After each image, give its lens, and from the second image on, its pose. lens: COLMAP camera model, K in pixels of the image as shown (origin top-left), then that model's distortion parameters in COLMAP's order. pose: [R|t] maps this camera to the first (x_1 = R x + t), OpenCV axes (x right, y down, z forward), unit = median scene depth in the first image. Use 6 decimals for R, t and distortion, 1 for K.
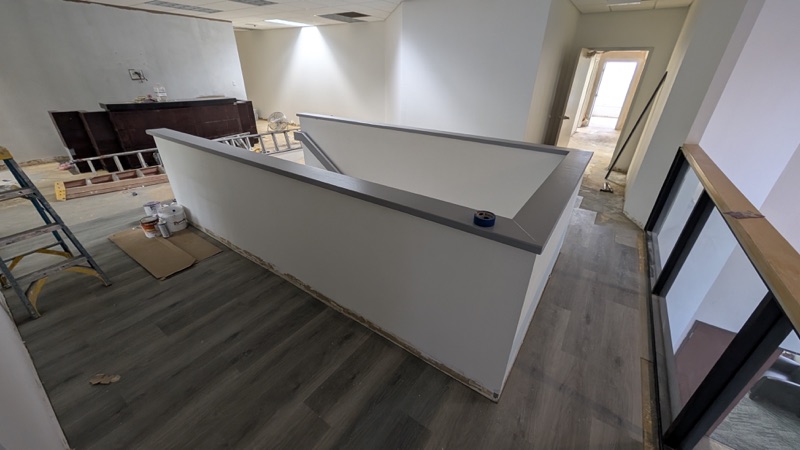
lens RADIAL K [[299.5, 0, 400.2], [0, 299.5, 224.0], [0, 0, 1]] dist [0.017951, 0.000039]
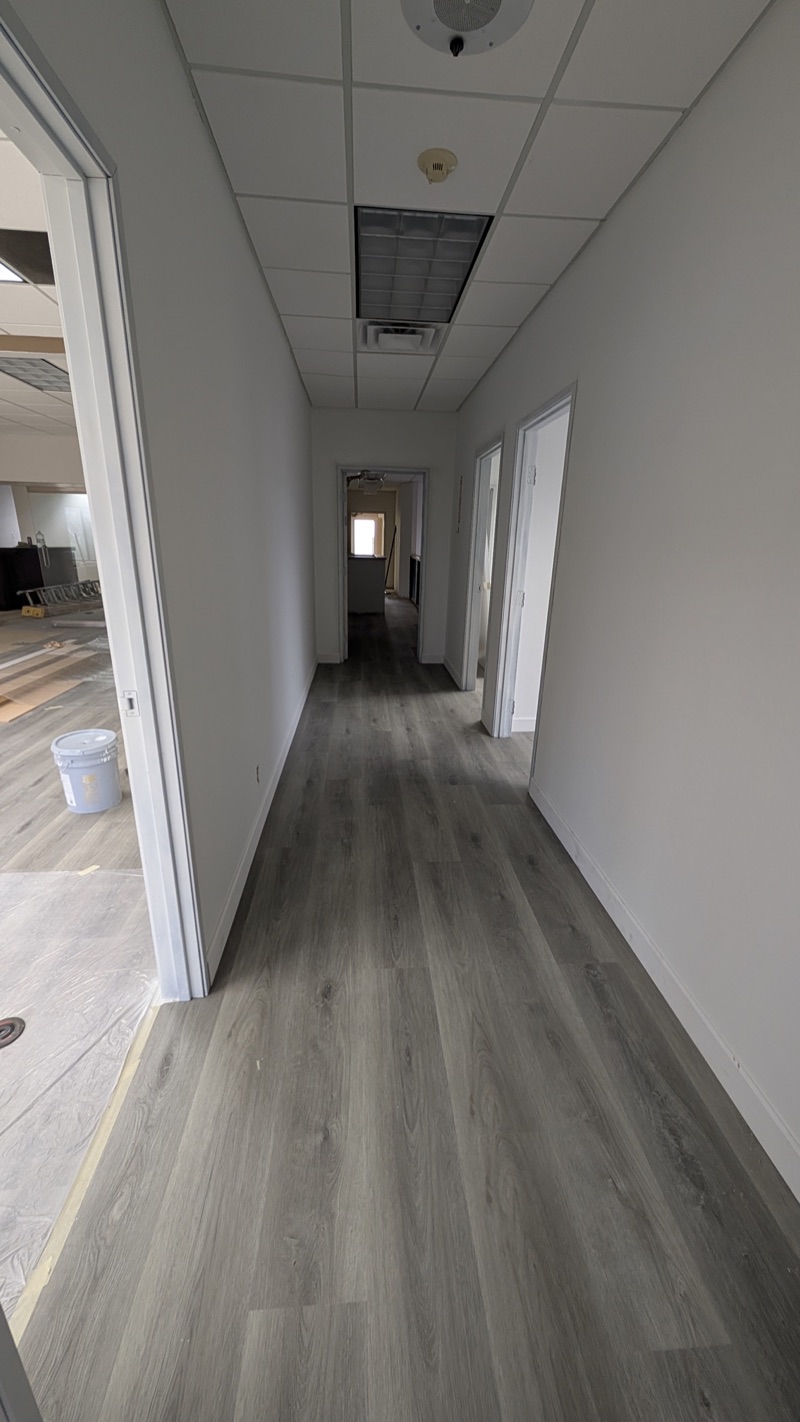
lens RADIAL K [[532.4, 0, 397.2], [0, 532.4, 711.5], [0, 0, 1]] dist [0.017951, 0.000039]
pose [[0.772687, -0.200454, 0.602306, -1.244590], [0.277936, 0.959883, -0.037098, 0.680353], [-0.570707, 0.196067, 0.797403, -1.315727]]
